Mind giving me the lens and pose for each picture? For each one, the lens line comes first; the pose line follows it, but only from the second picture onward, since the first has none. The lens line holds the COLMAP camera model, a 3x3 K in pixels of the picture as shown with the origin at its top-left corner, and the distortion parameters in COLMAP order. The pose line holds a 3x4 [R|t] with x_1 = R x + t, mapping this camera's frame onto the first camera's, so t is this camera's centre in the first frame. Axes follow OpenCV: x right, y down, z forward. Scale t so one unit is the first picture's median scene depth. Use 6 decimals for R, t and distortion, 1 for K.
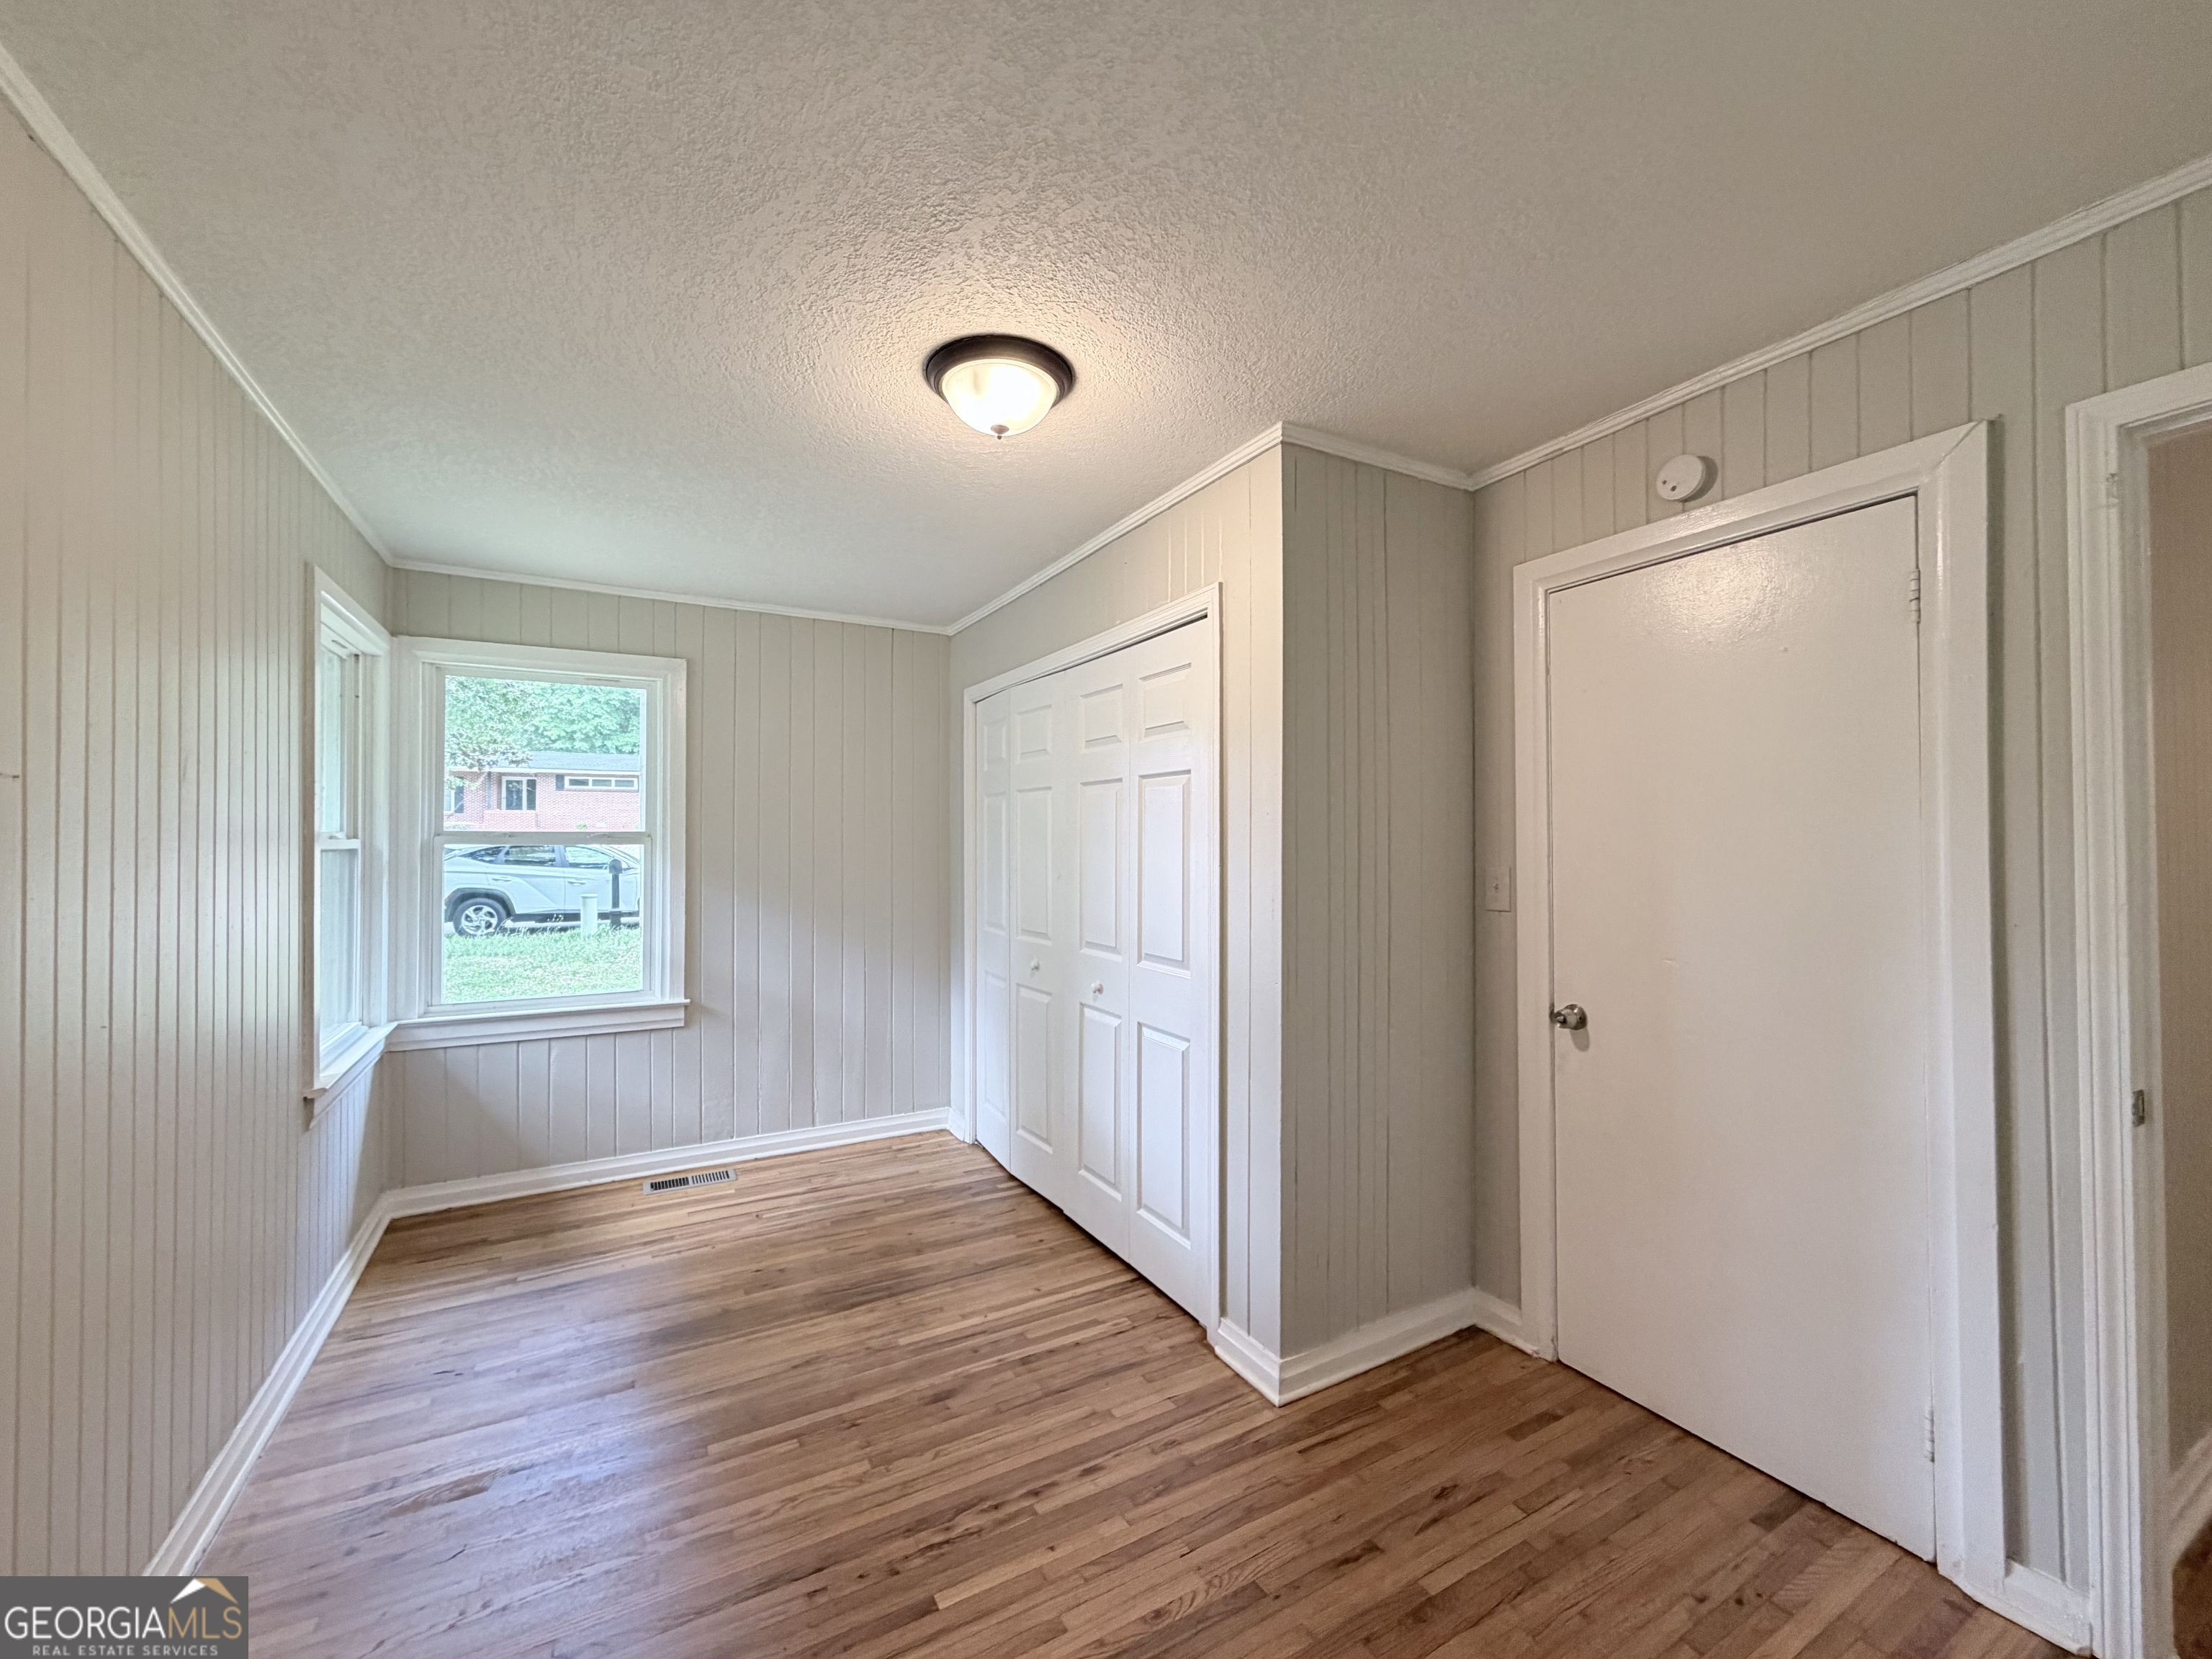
lens RADIAL K [[892.8, 0, 1104.7], [0, 892.8, 832.5], [0, 0, 1]] dist [-0.002119, 0.000212]
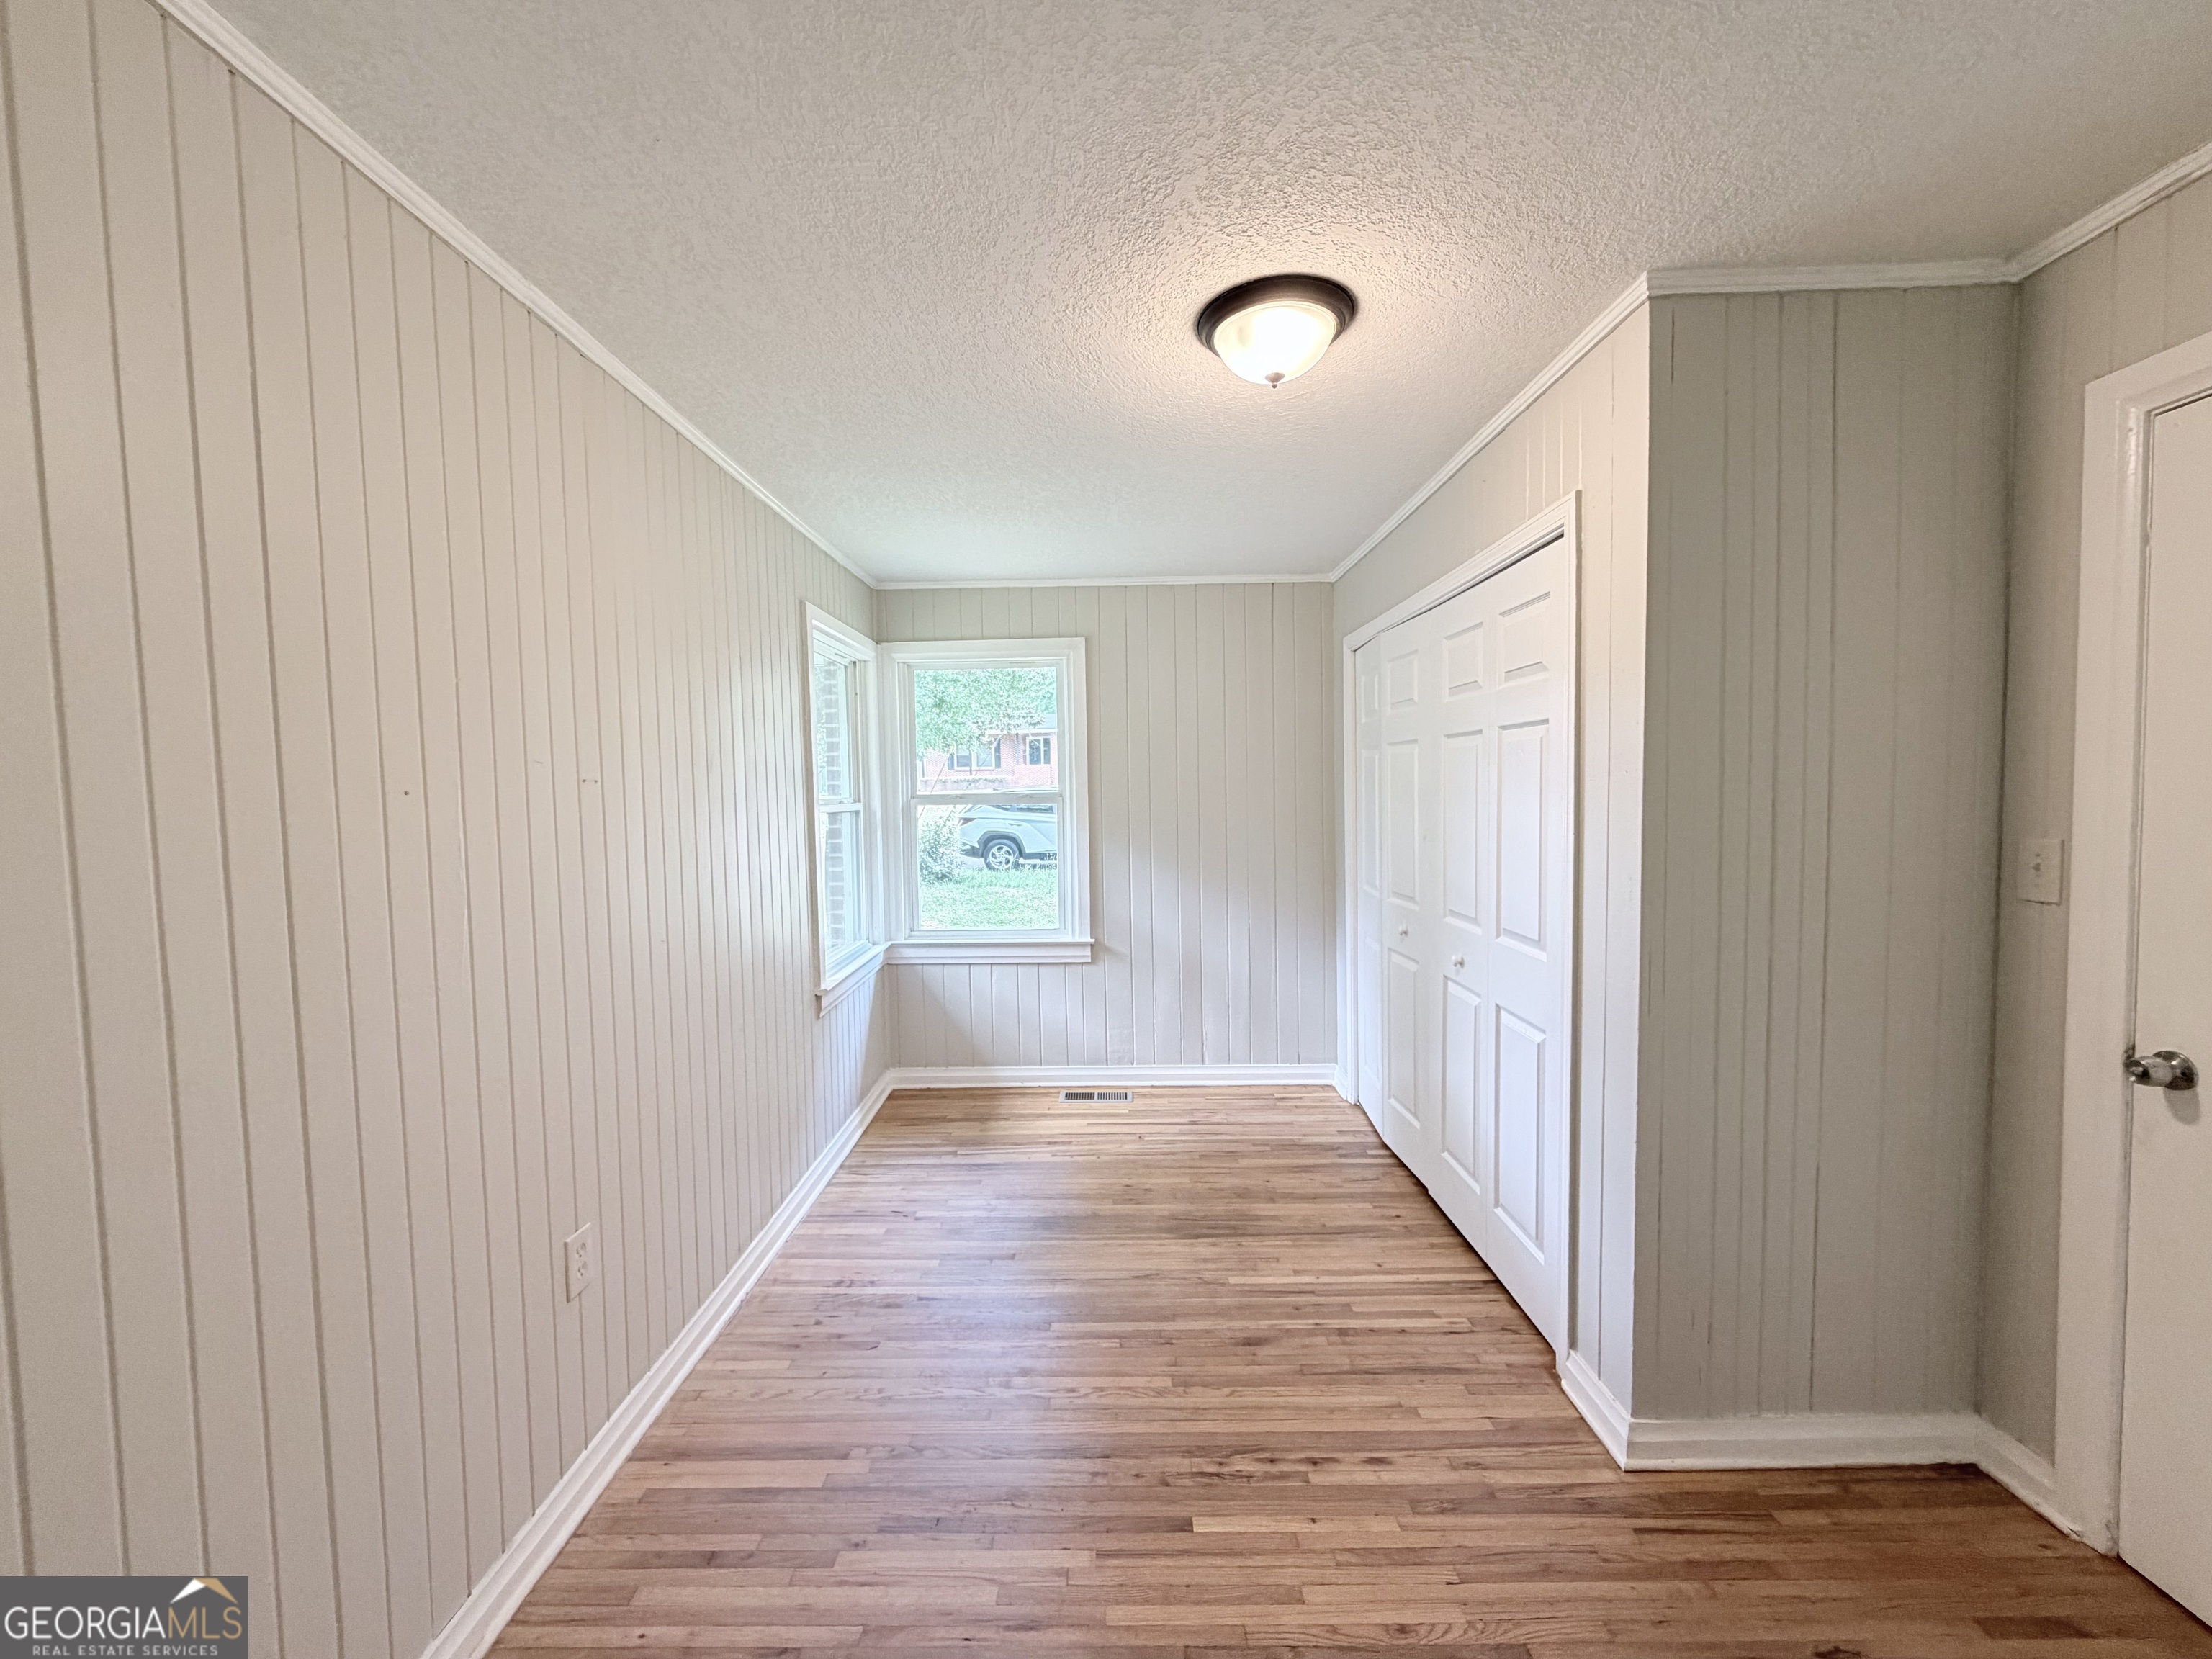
lens RADIAL K [[892.8, 0, 1098.0], [0, 892.8, 833.6], [0, 0, 1]] dist [-0.002119, 0.000212]
pose [[0.863464, 0.010785, -0.504295, 0.164332], [0.022381, 0.997968, 0.059663, -0.022803], [0.503913, -0.062804, 0.861468, 0.046008]]
